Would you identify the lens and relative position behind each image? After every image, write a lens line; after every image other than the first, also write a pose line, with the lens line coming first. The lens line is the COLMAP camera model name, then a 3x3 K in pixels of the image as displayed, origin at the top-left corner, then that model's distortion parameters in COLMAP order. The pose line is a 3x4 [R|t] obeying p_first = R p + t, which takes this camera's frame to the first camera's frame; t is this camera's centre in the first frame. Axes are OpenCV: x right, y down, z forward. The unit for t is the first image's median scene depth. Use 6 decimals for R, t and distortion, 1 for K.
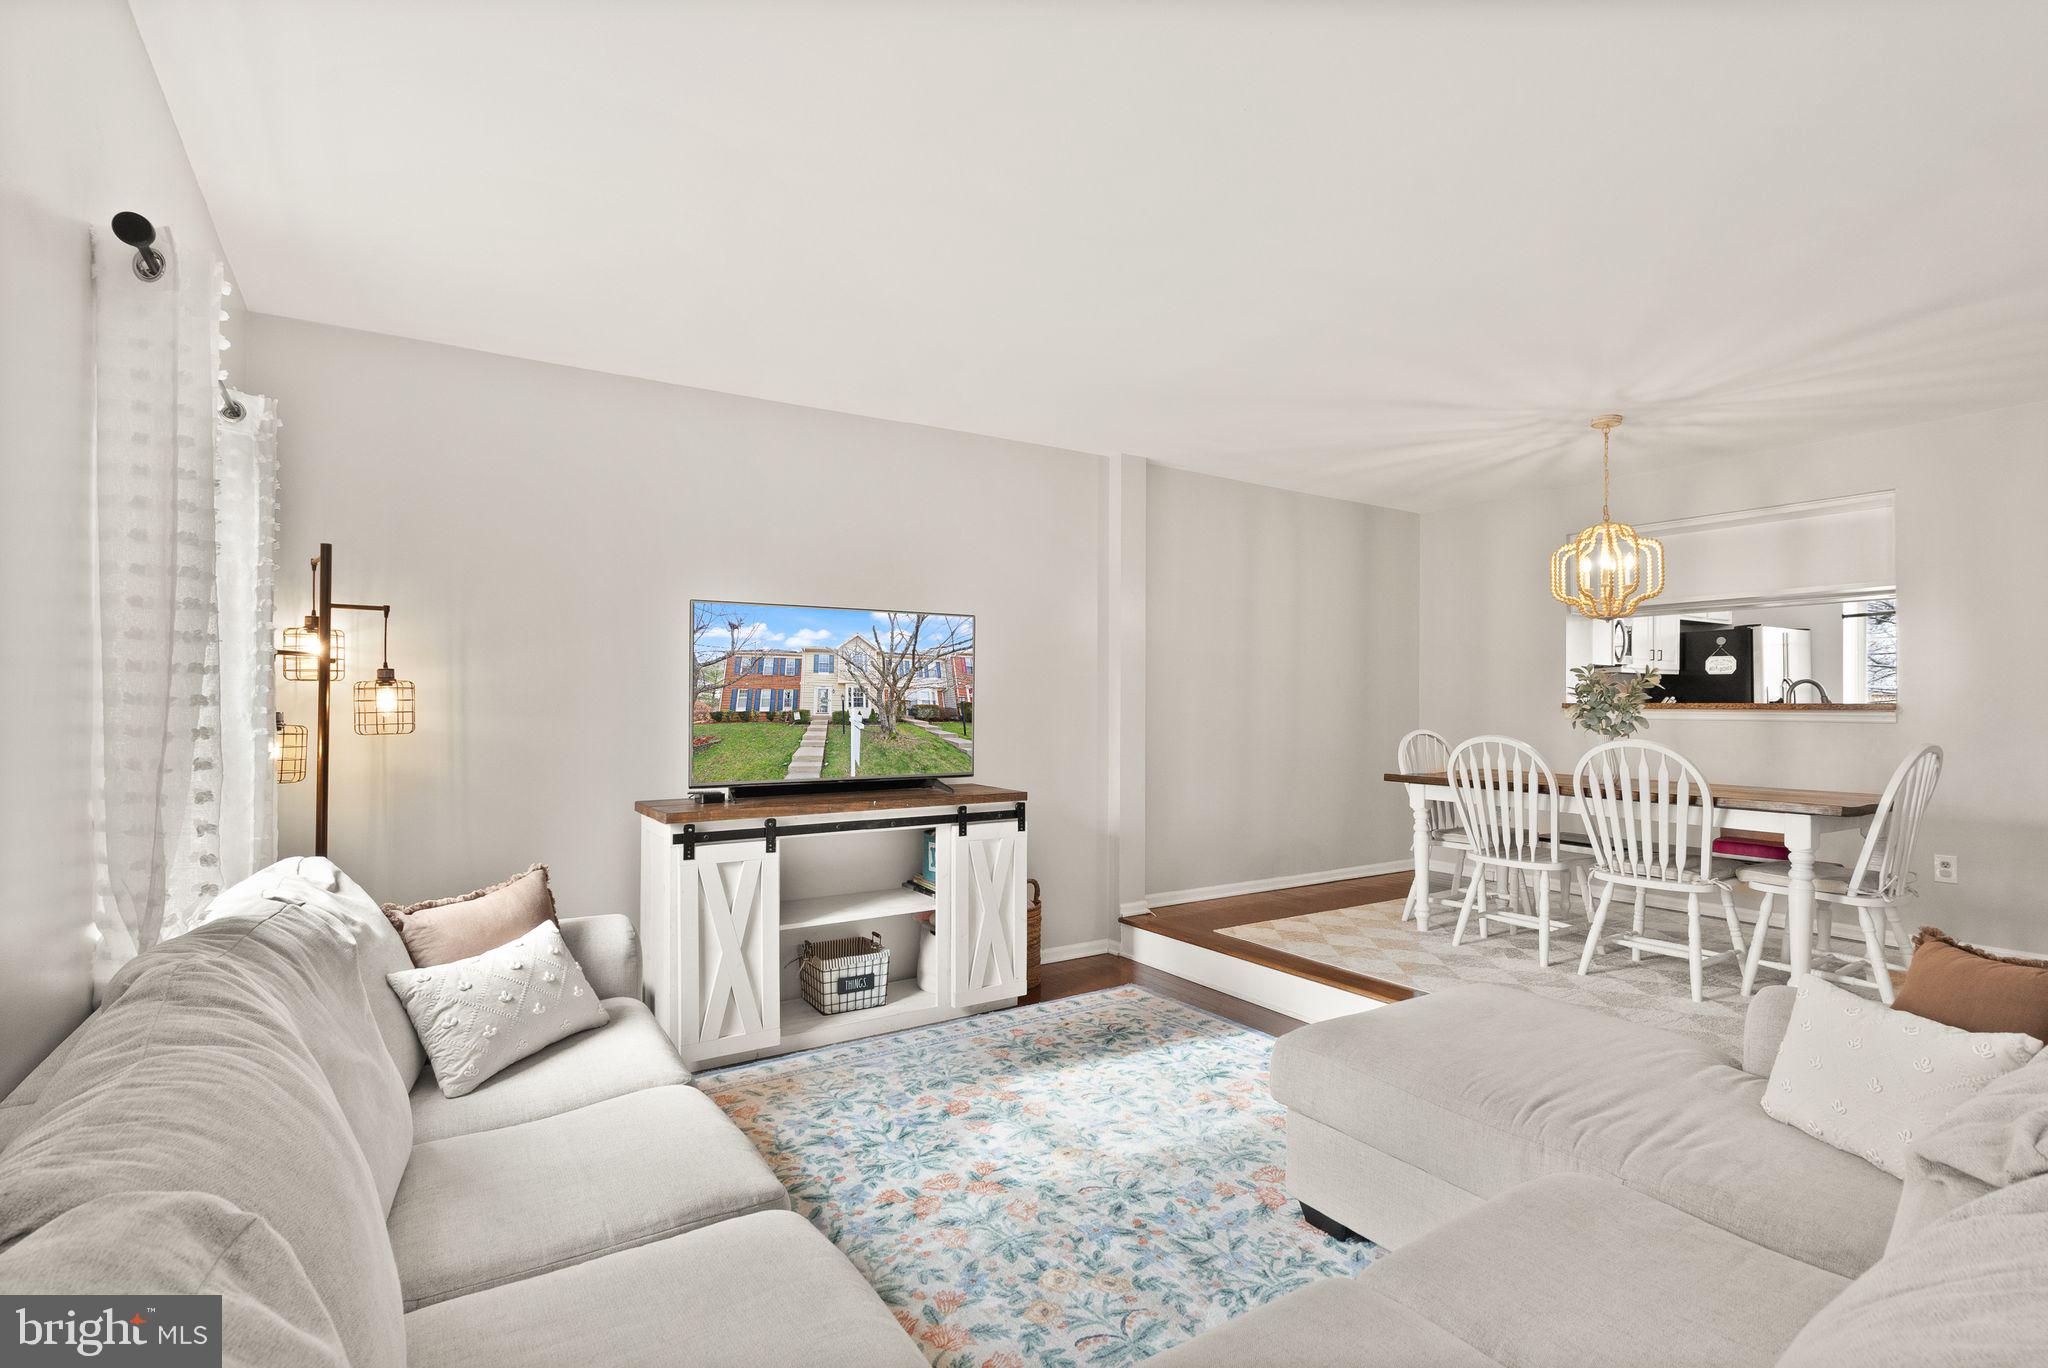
lens RADIAL K [[969.5, 0, 1018.0], [0, 969.5, 694.2], [0, 0, 1]] dist [-0.013571, 0.005676]
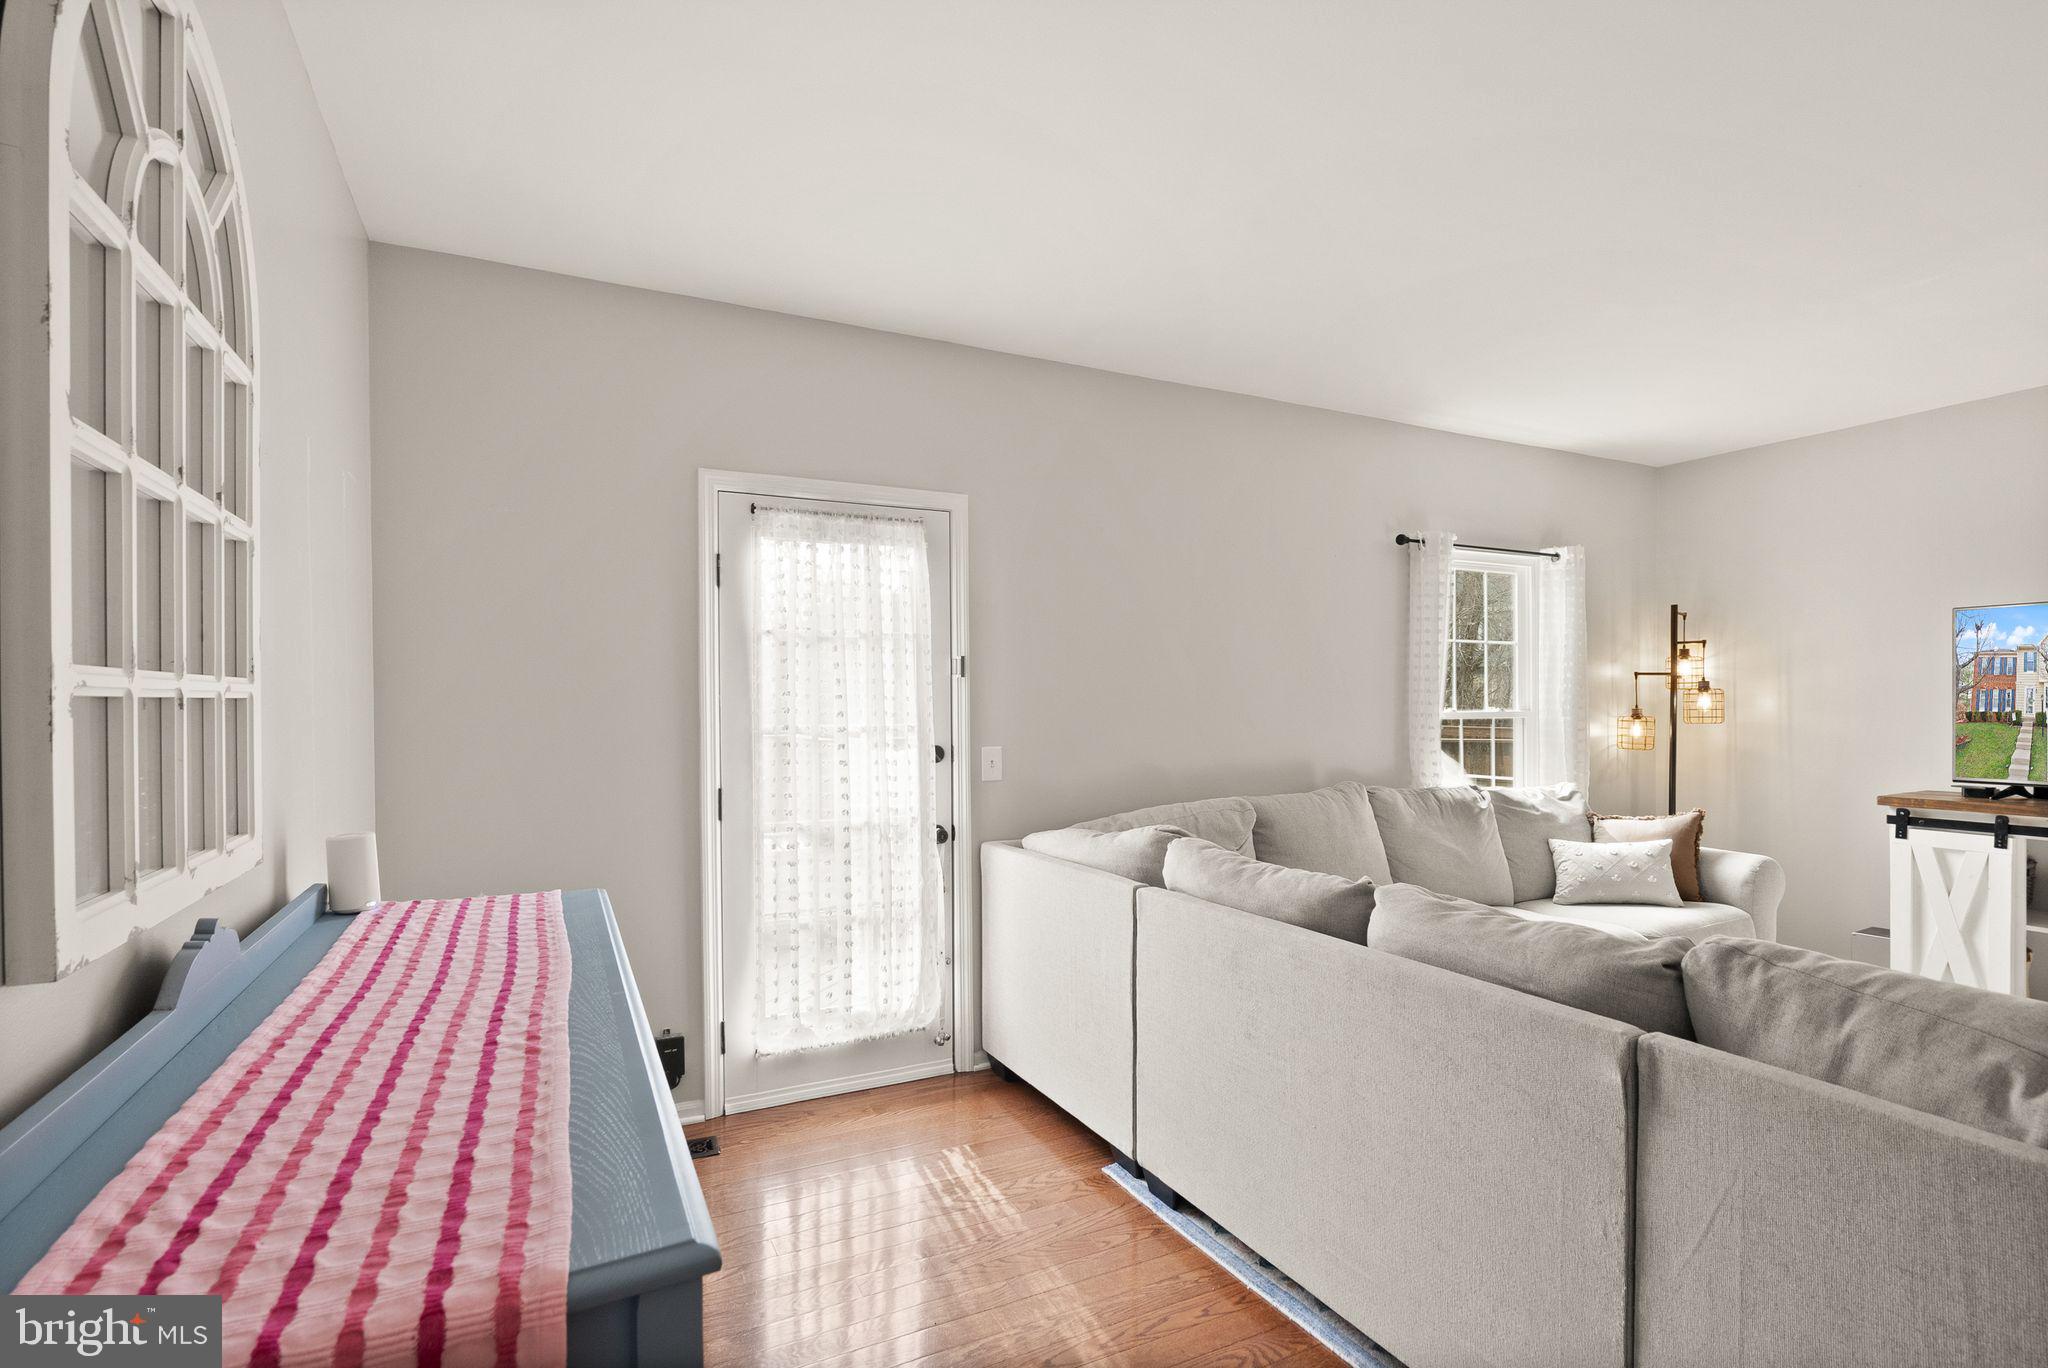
lens RADIAL K [[966.2, 0, 1030.3], [0, 966.2, 716.4], [0, 0, 1]] dist [-0.002311, 0.000129]
pose [[-0.107707, 0.007815, -0.994152, 0.823420], [0.005208, 0.999960, 0.007296, 0.010974], [0.994169, -0.004391, -0.107743, 0.087187]]
